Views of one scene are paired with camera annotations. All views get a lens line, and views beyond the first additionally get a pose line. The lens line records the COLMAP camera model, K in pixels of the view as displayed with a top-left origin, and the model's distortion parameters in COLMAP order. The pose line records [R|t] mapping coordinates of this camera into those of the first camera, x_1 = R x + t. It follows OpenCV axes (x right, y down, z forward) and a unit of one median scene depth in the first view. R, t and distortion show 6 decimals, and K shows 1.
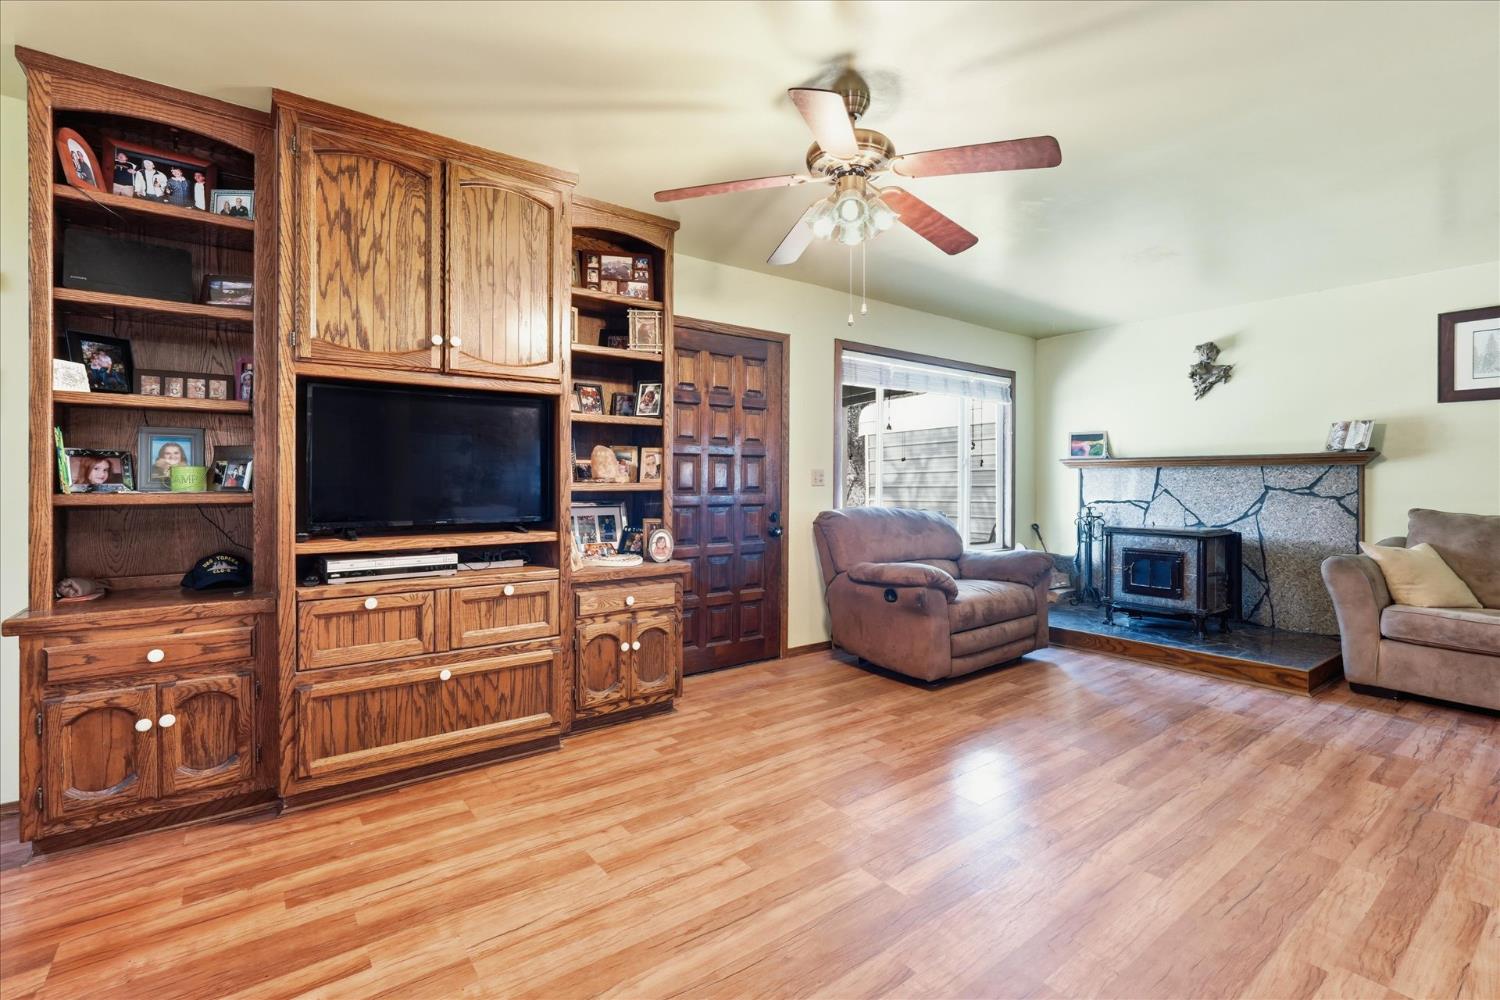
lens RADIAL K [[652.6, 0, 757.0], [0, 652.6, 488.2], [0, 0, 1]] dist [-0.004821, 0.001412]
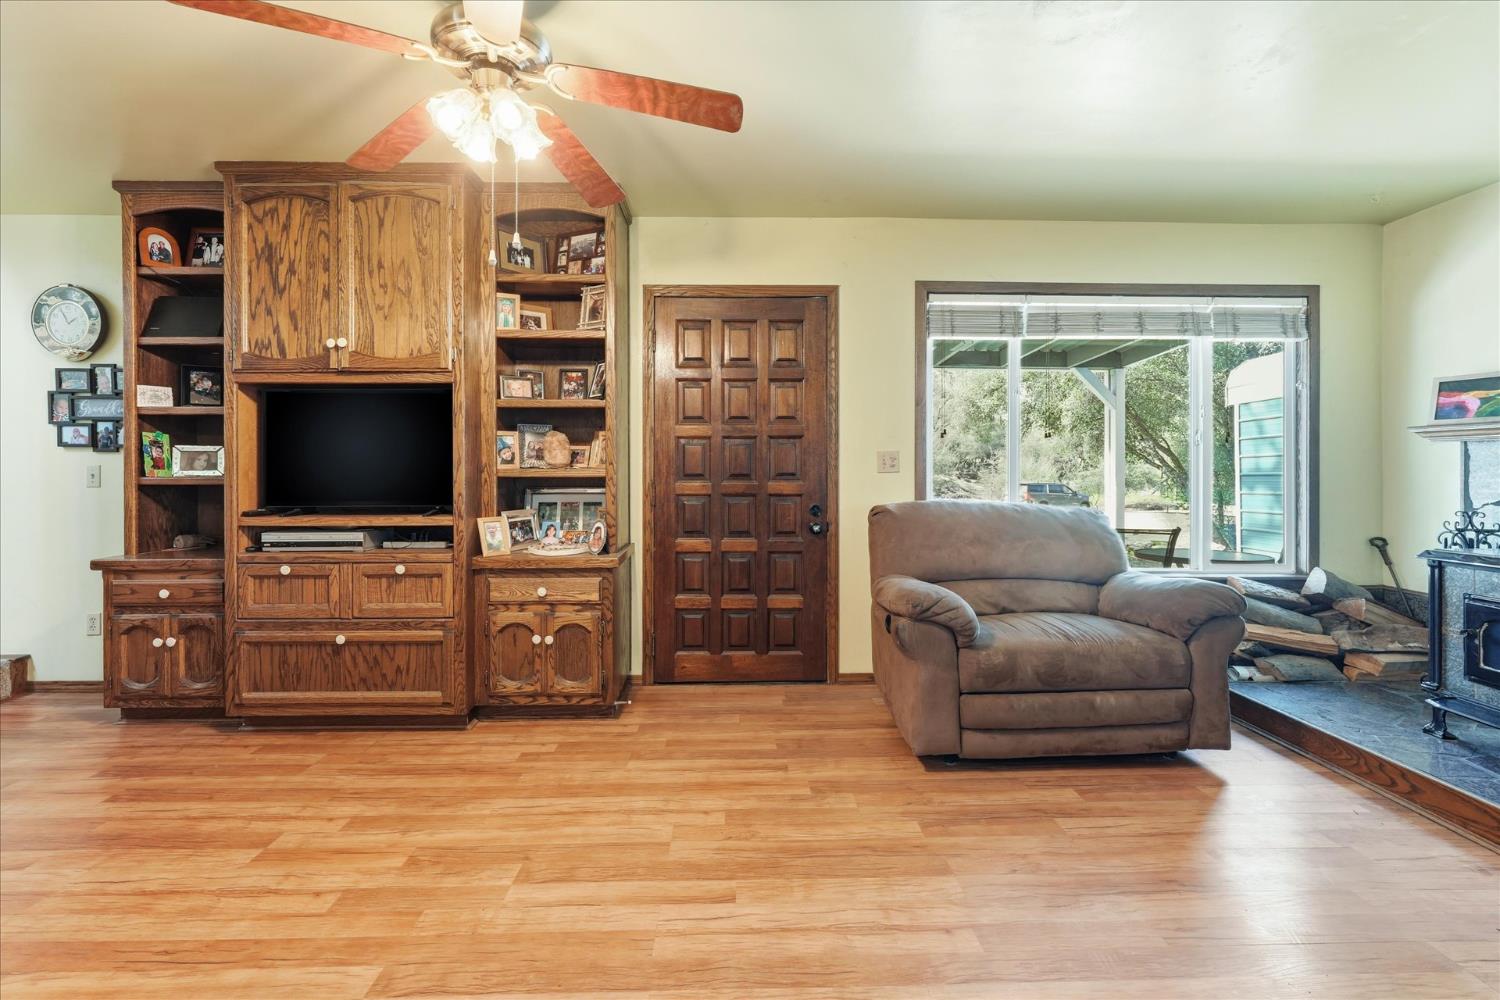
lens RADIAL K [[652.6, 0, 737.0], [0, 652.6, 473.2], [0, 0, 1]] dist [-0.004821, 0.001412]
pose [[0.819659, 0.001692, -0.572850, 0.663095], [-0.003319, 0.999993, -0.001796, -0.000944], [0.572843, 0.003373, 0.819659, 0.428011]]
